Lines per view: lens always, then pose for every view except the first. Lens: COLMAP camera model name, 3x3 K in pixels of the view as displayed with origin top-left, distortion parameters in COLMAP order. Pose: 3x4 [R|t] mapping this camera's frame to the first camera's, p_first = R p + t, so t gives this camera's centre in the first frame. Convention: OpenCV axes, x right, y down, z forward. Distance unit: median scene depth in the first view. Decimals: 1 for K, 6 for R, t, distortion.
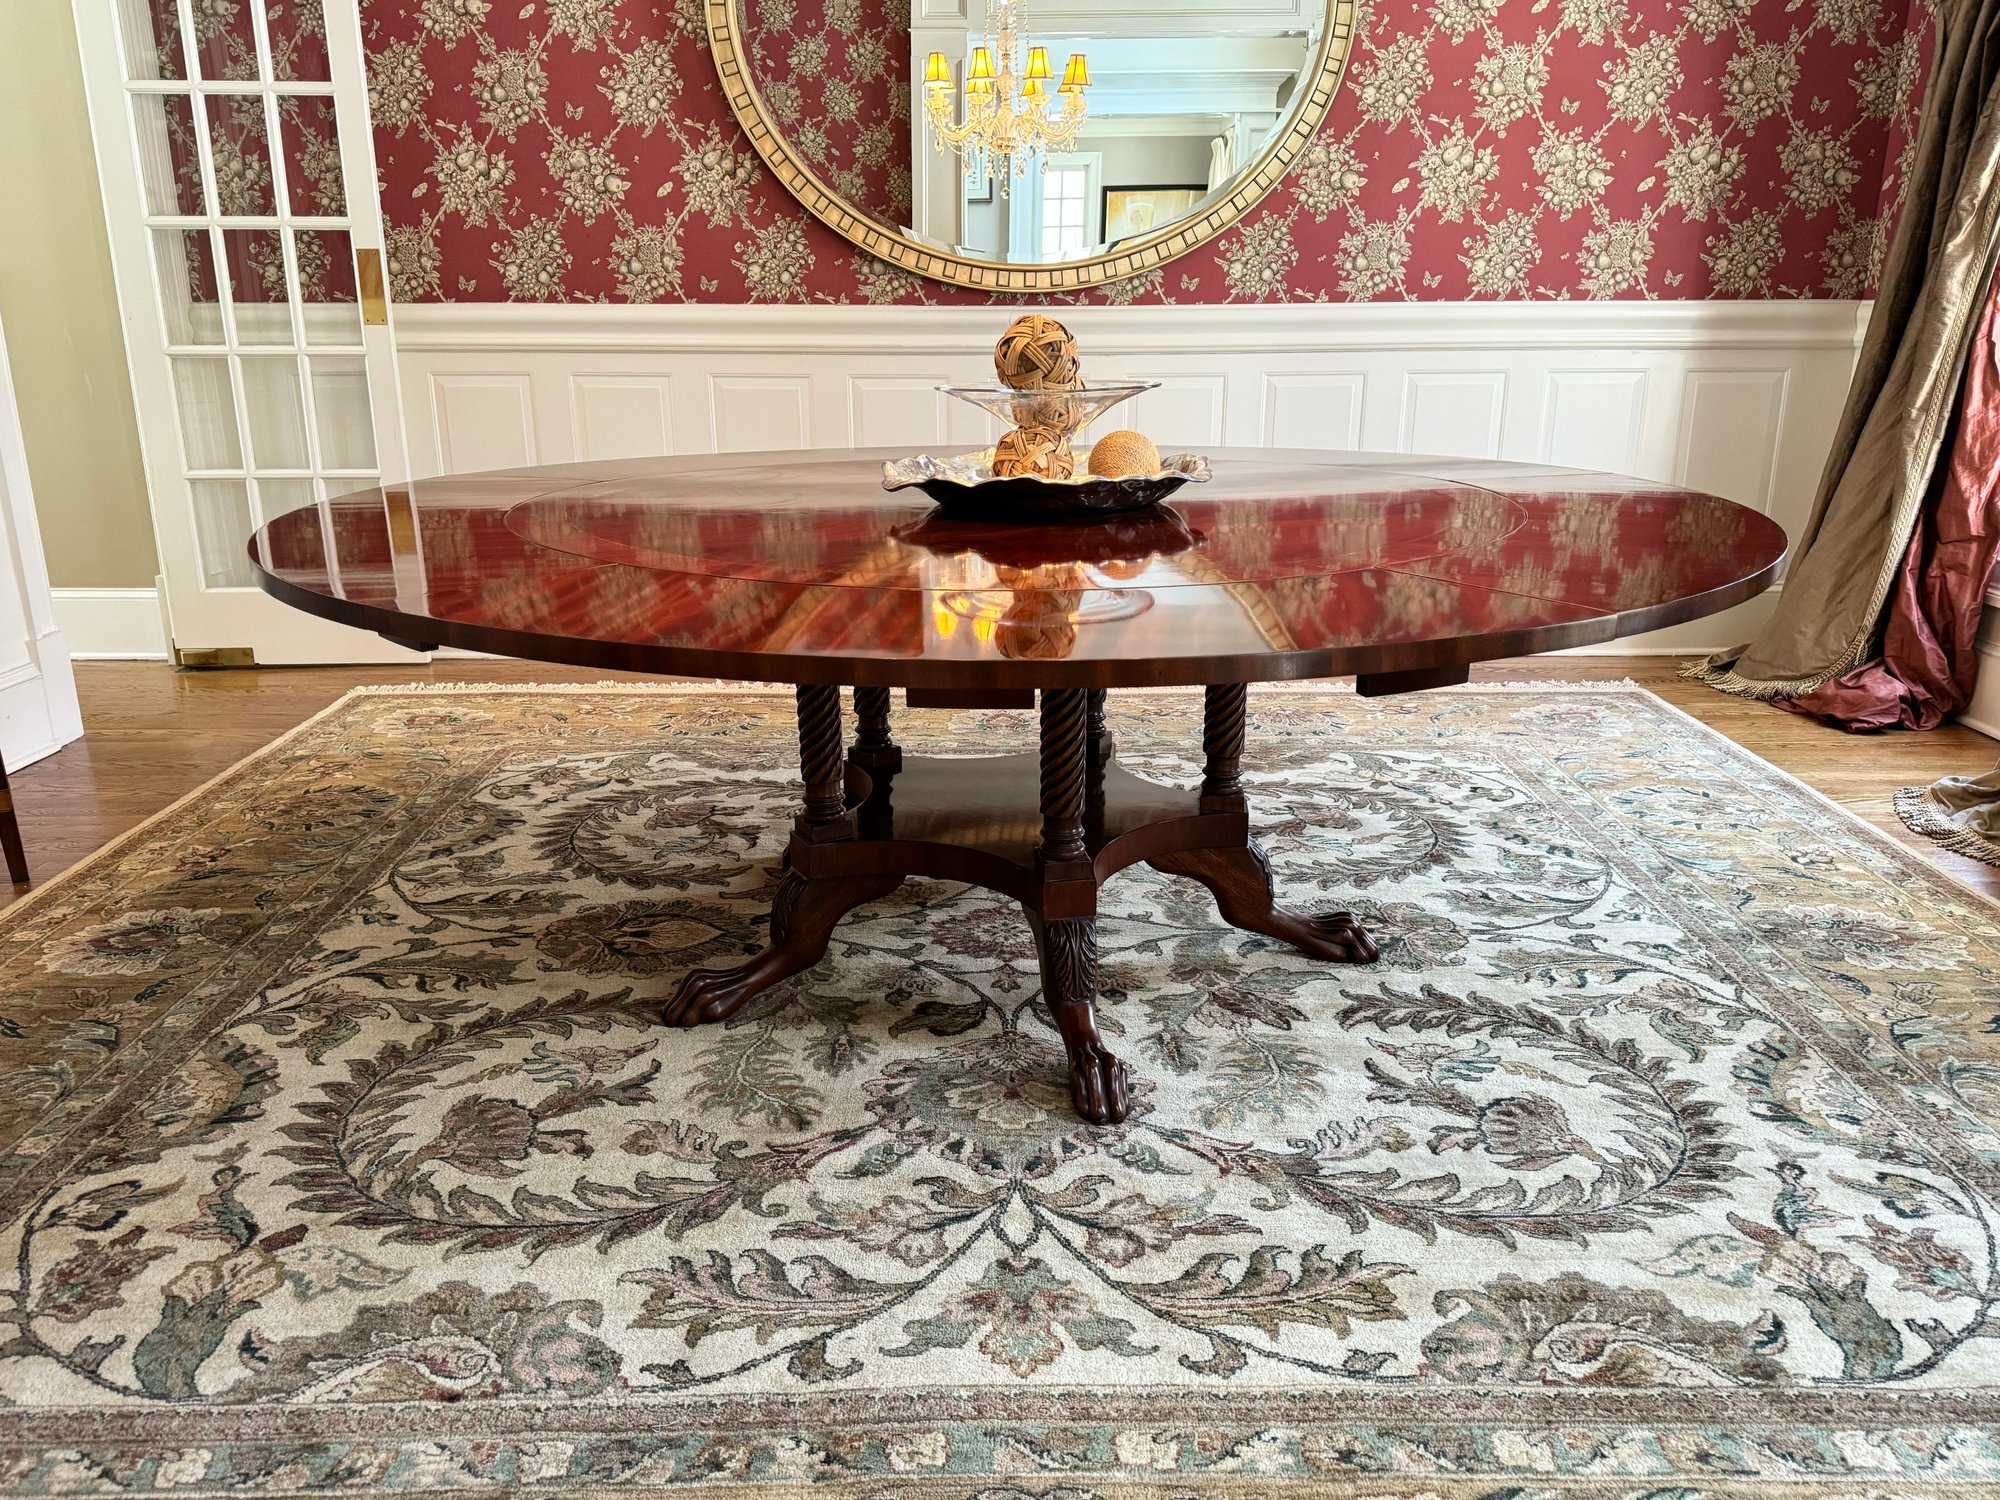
lens RADIAL K [[1496.9, 0, 999.4], [0, 1496.9, 762.2], [0, 0, 1]] dist [0.183436, -0.394821]
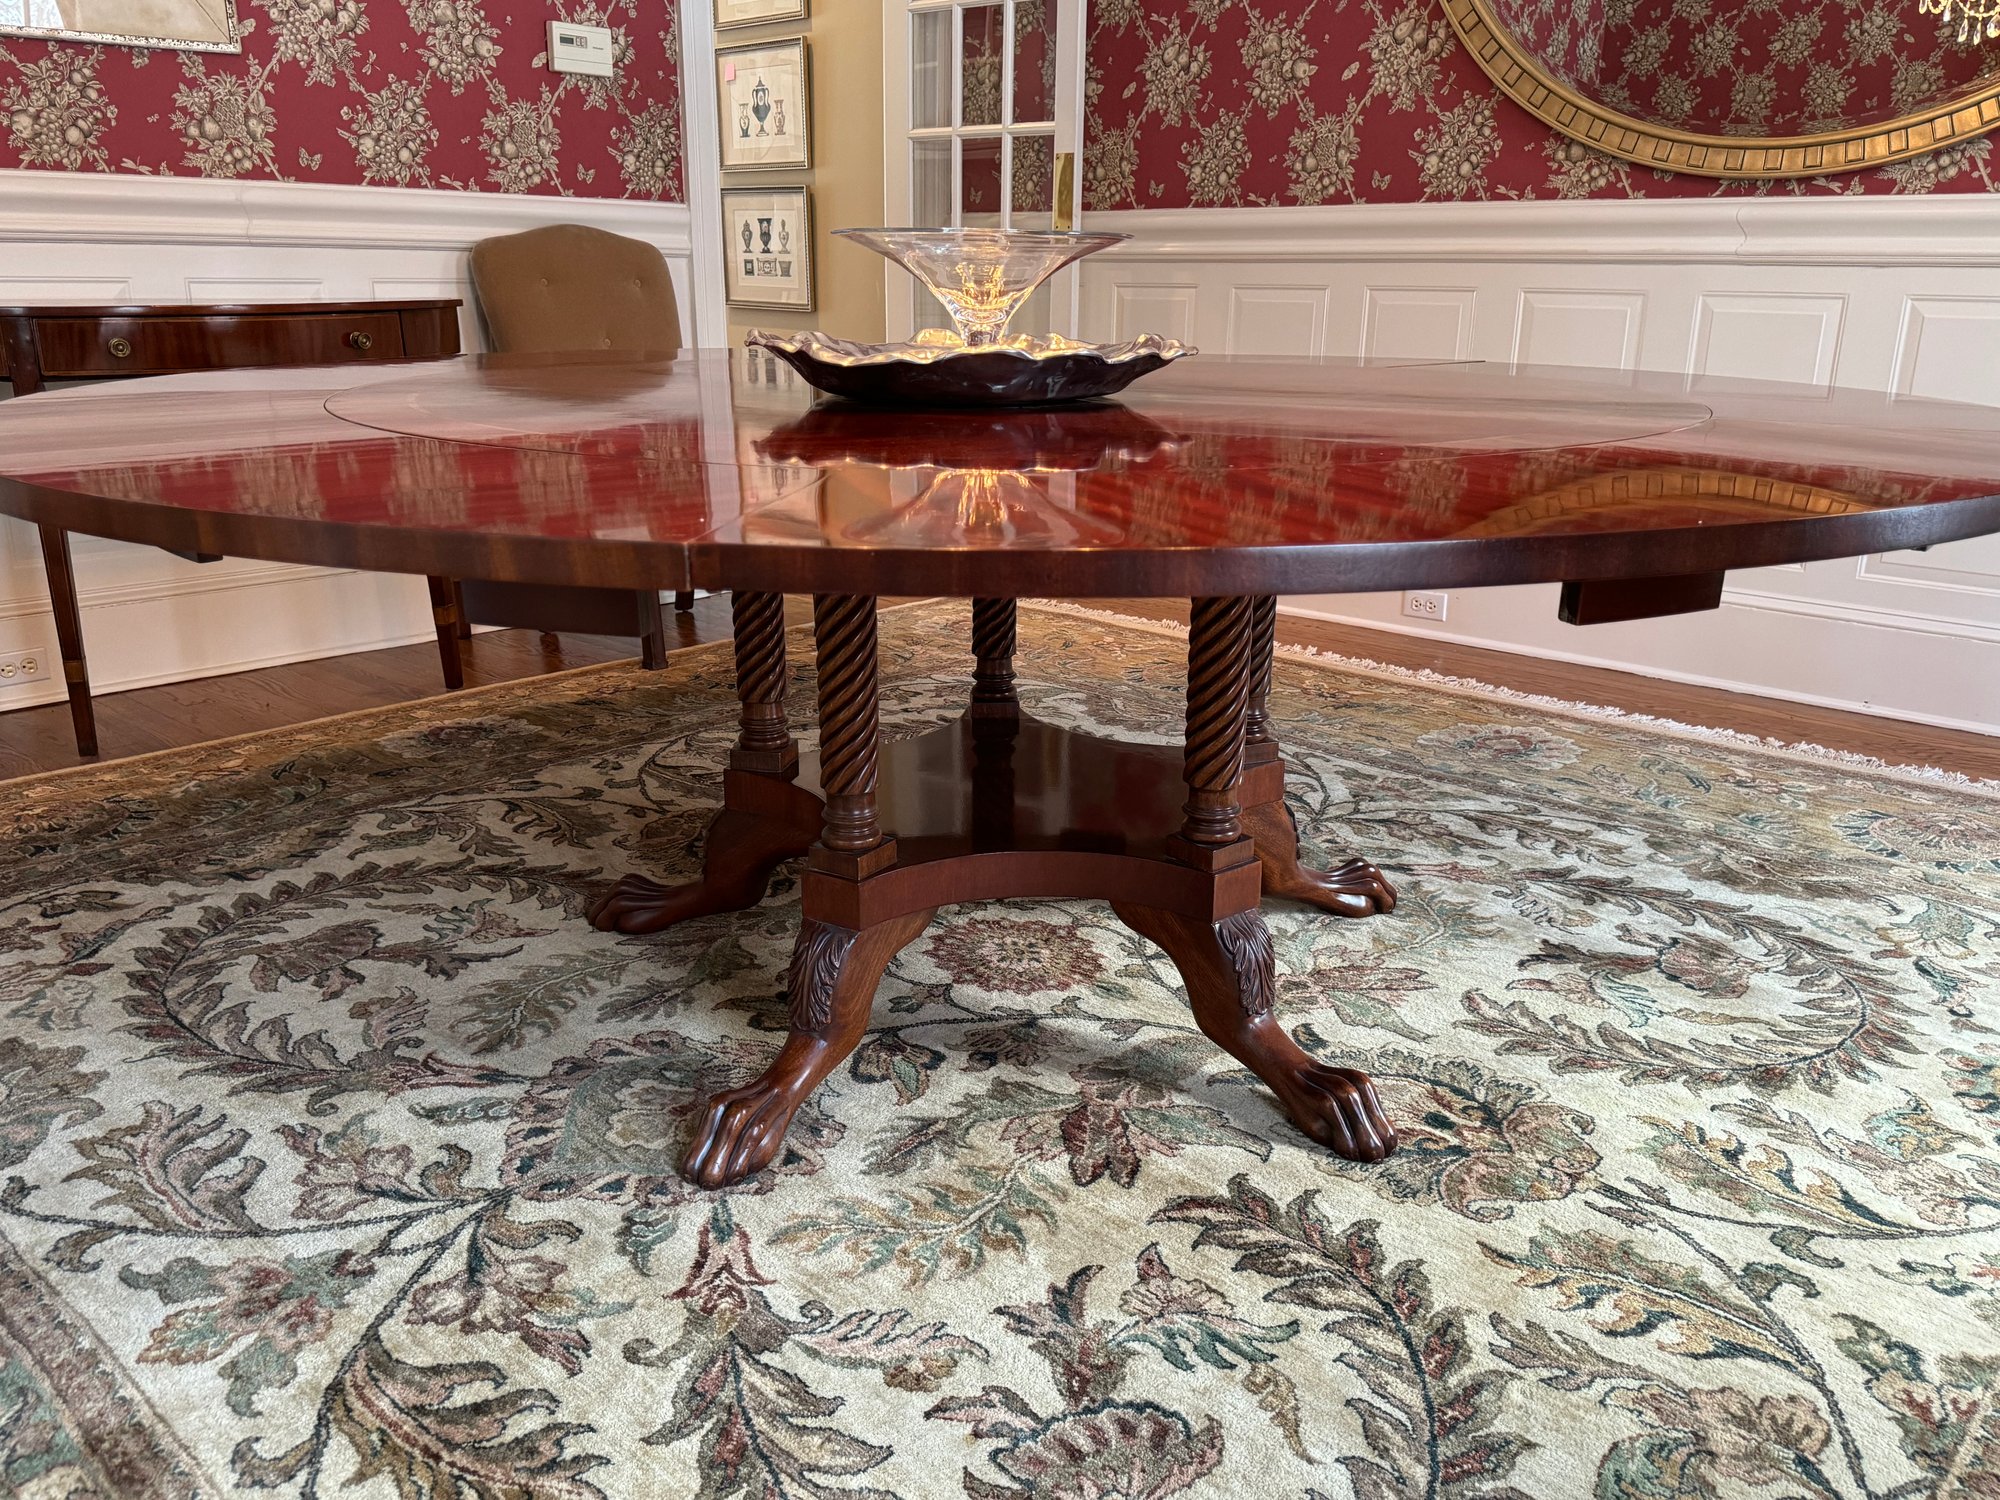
lens RADIAL K [[1570.3, 0, 992.2], [0, 1570.3, 753.5], [0, 0, 1]] dist [0.041450, -0.053120]
pose [[0.726303, 0.213426, -0.653401, 0.591204], [-0.209721, 0.974056, 0.085043, -0.064170], [0.654600, 0.075265, 0.752220, 0.439478]]
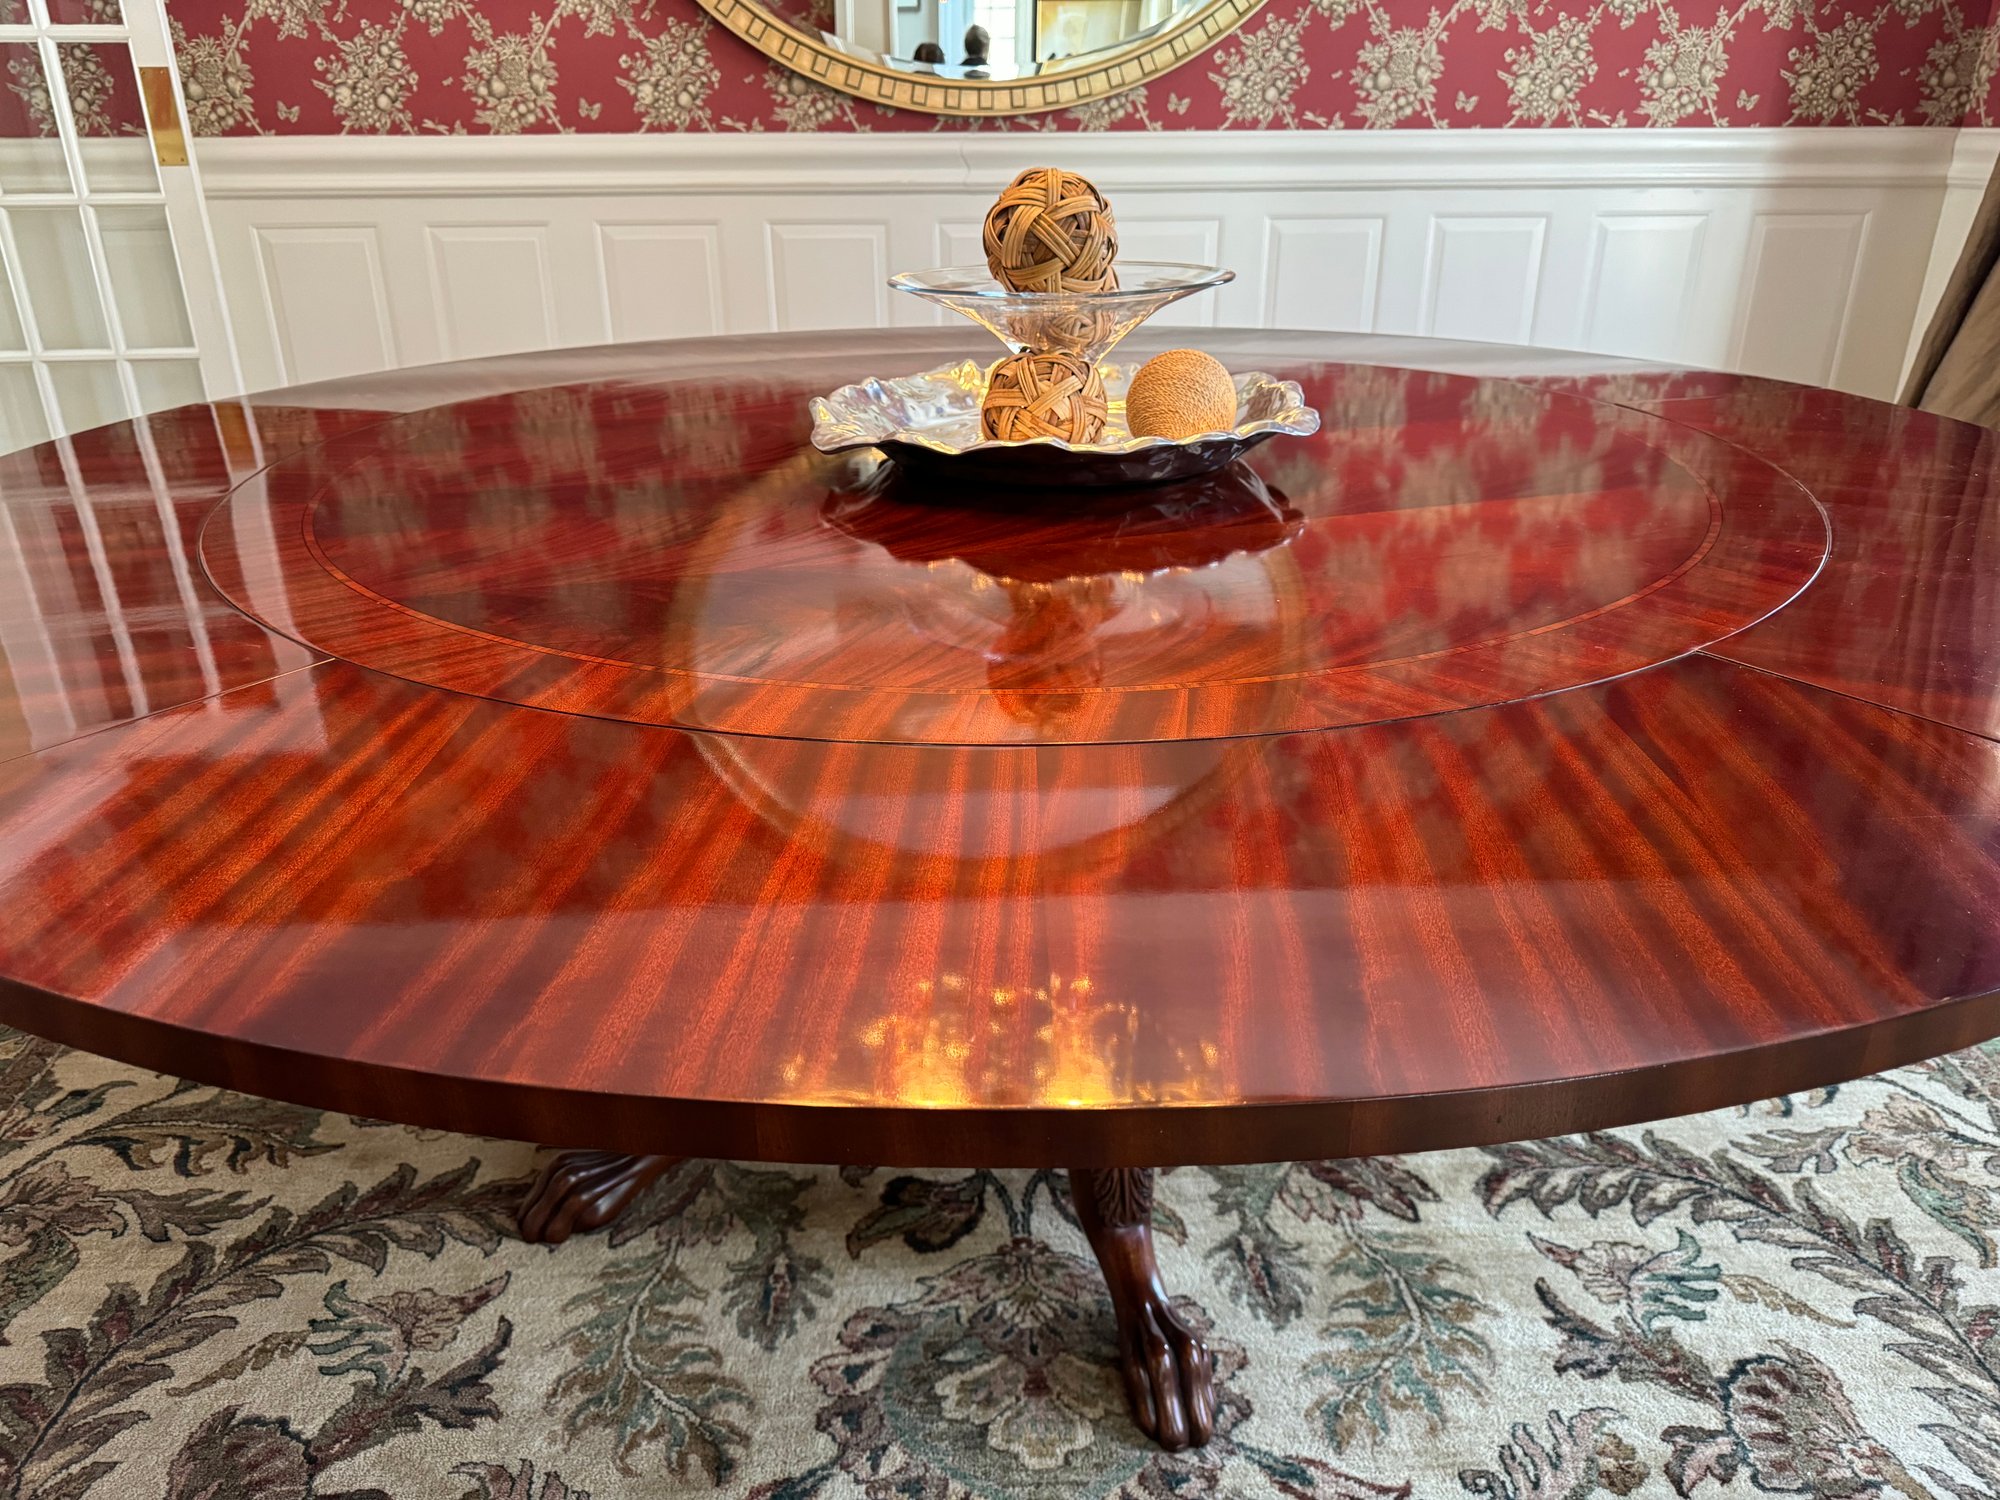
lens RADIAL K [[1439.3, 0, 998.1], [0, 1439.3, 752.2], [0, 0, 1]] dist [-0.005394, 0.000421]
pose [[0.998836, -0.022483, 0.042680, -0.027652], [0.017089, 0.992286, 0.122789, -0.128047], [-0.045111, -0.121917, 0.991515, 0.378562]]
